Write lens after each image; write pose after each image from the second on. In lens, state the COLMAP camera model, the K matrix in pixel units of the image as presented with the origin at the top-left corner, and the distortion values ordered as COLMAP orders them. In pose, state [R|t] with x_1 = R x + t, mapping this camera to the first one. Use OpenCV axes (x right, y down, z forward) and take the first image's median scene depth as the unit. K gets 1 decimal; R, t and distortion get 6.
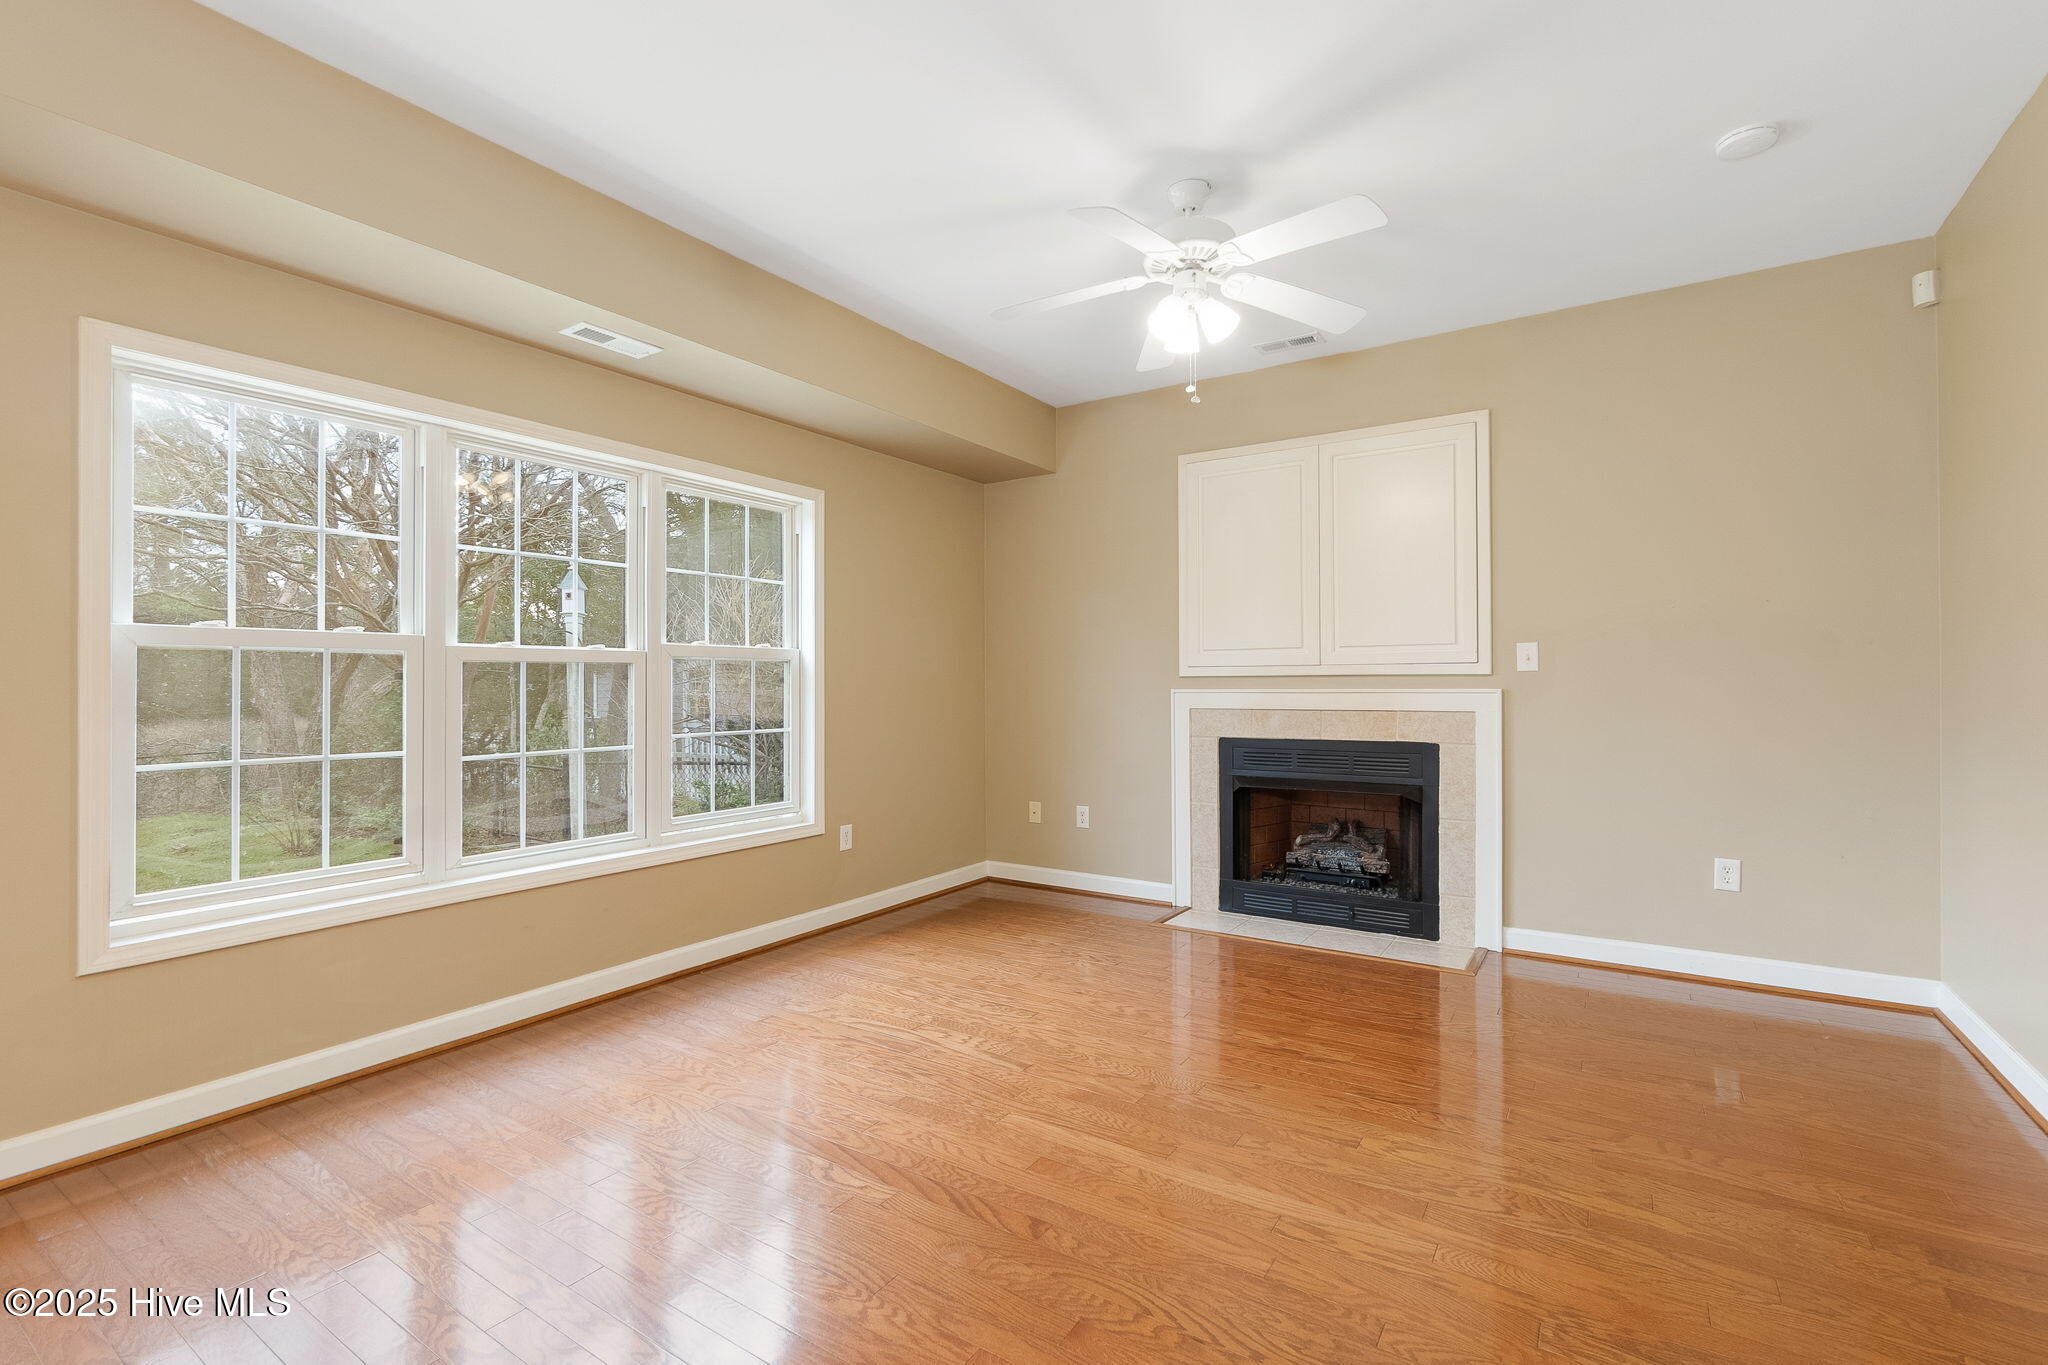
lens RADIAL K [[907.1, 0, 1028.2], [0, 907.1, 679.7], [0, 0, 1]] dist [-0.002277, 0.000118]
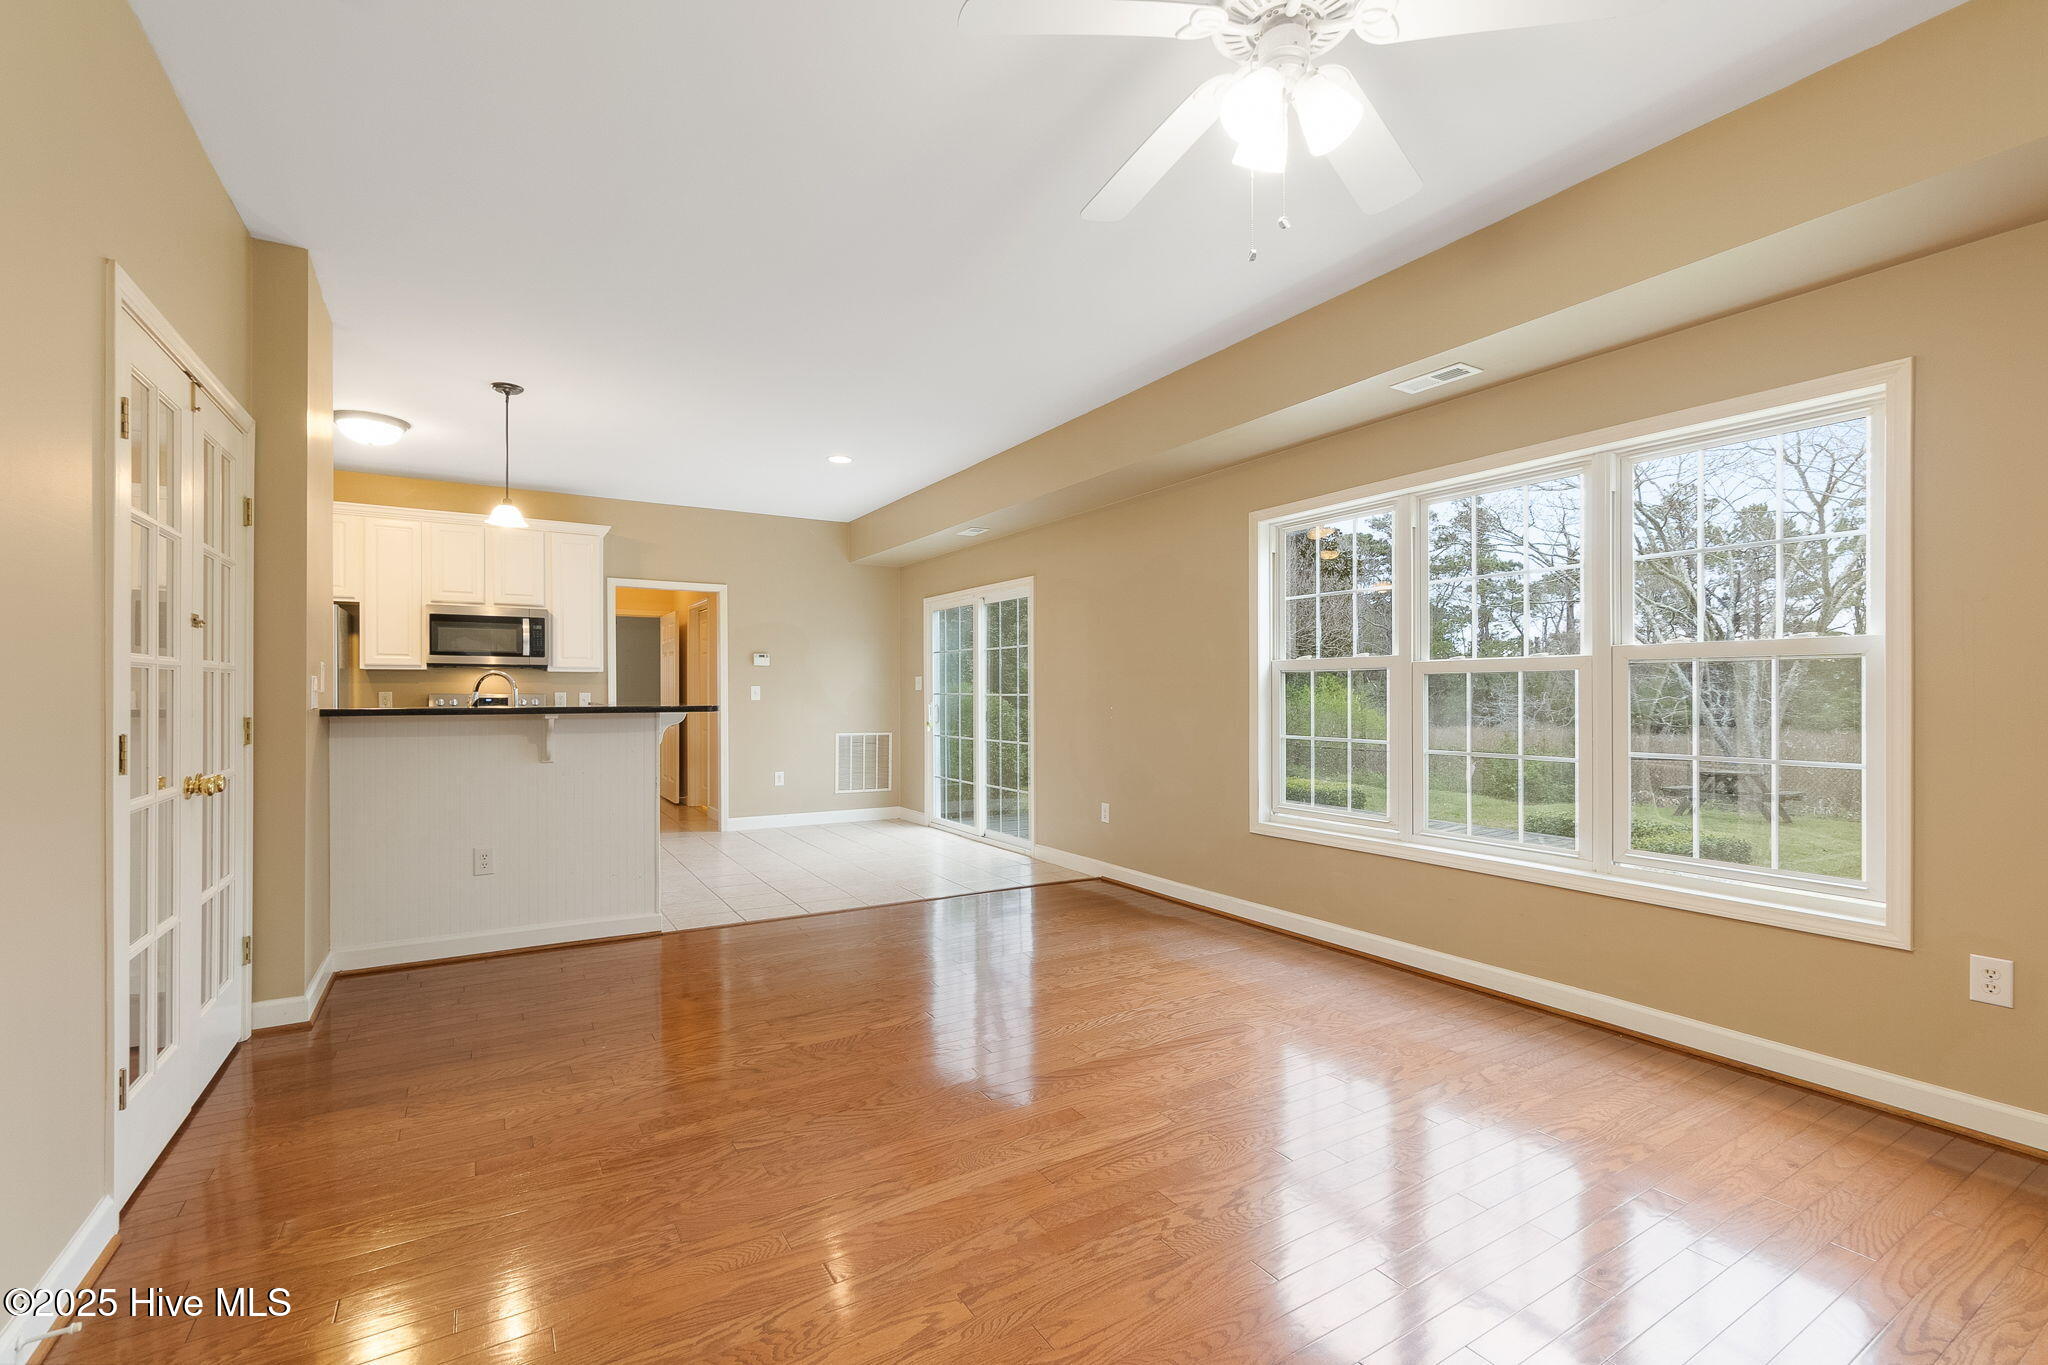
lens RADIAL K [[907.1, 0, 988.5], [0, 907.1, 697.1], [0, 0, 1]] dist [-0.002277, 0.000118]
pose [[-0.463492, 0.005329, -0.886085, 0.577403], [0.006503, 0.999975, 0.002613, 0.003095], [0.886077, -0.004551, -0.463515, 0.773905]]
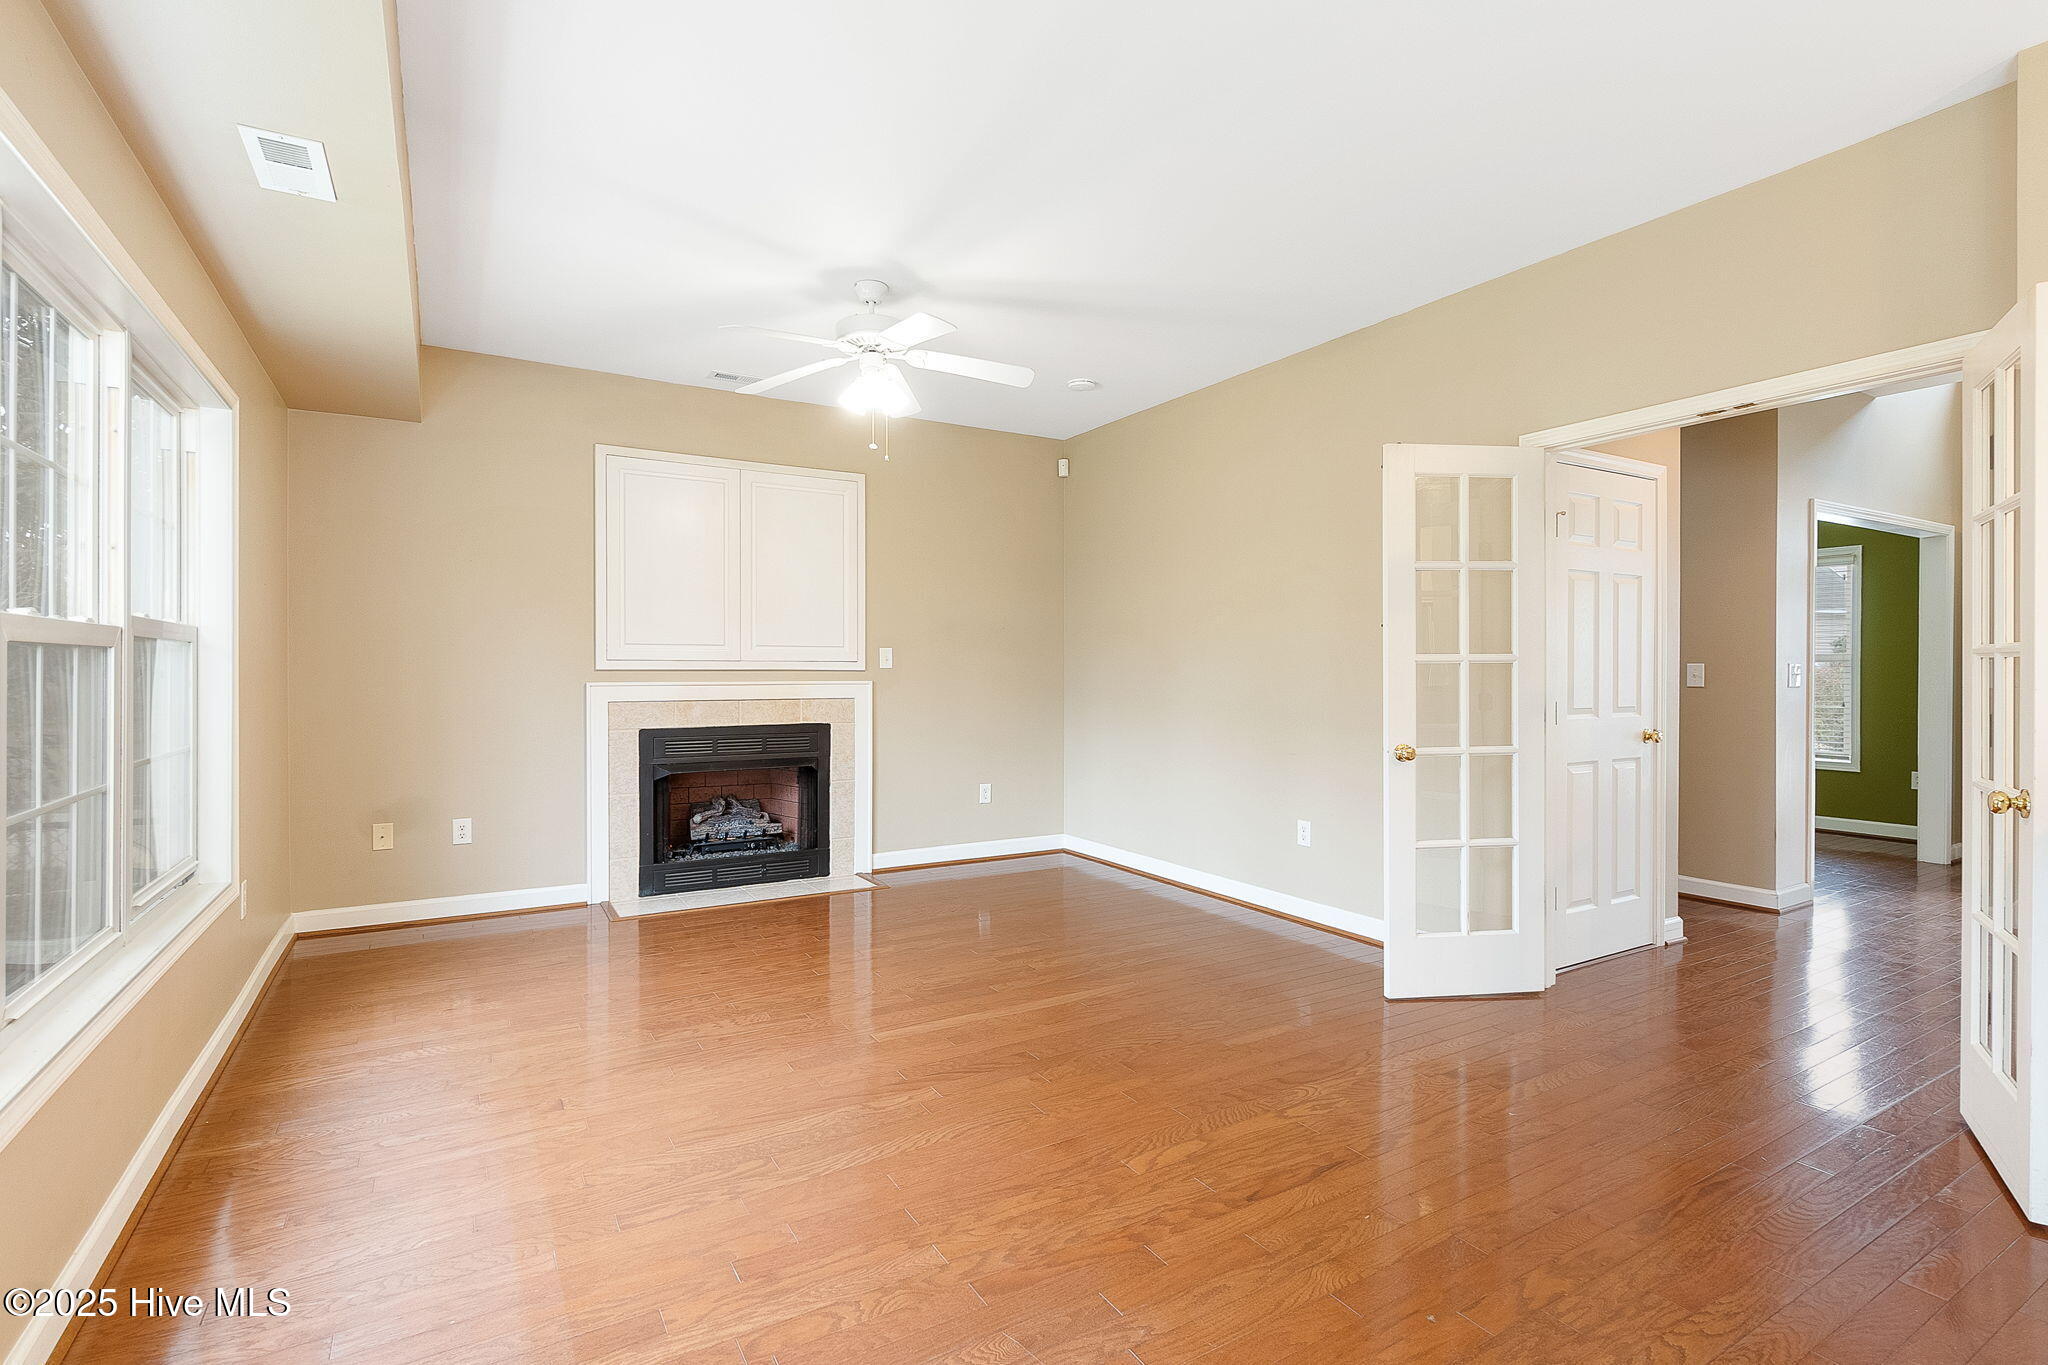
lens RADIAL K [[935.0, 0, 1026.5], [0, 935.0, 675.6], [0, 0, 1]] dist [-0.004066, -0.000576]
pose [[0.443725, 0.000129, 0.896163, -0.640874], [-0.008555, 0.999955, 0.004092, -0.005818], [-0.896122, -0.009482, 0.443706, 0.162338]]
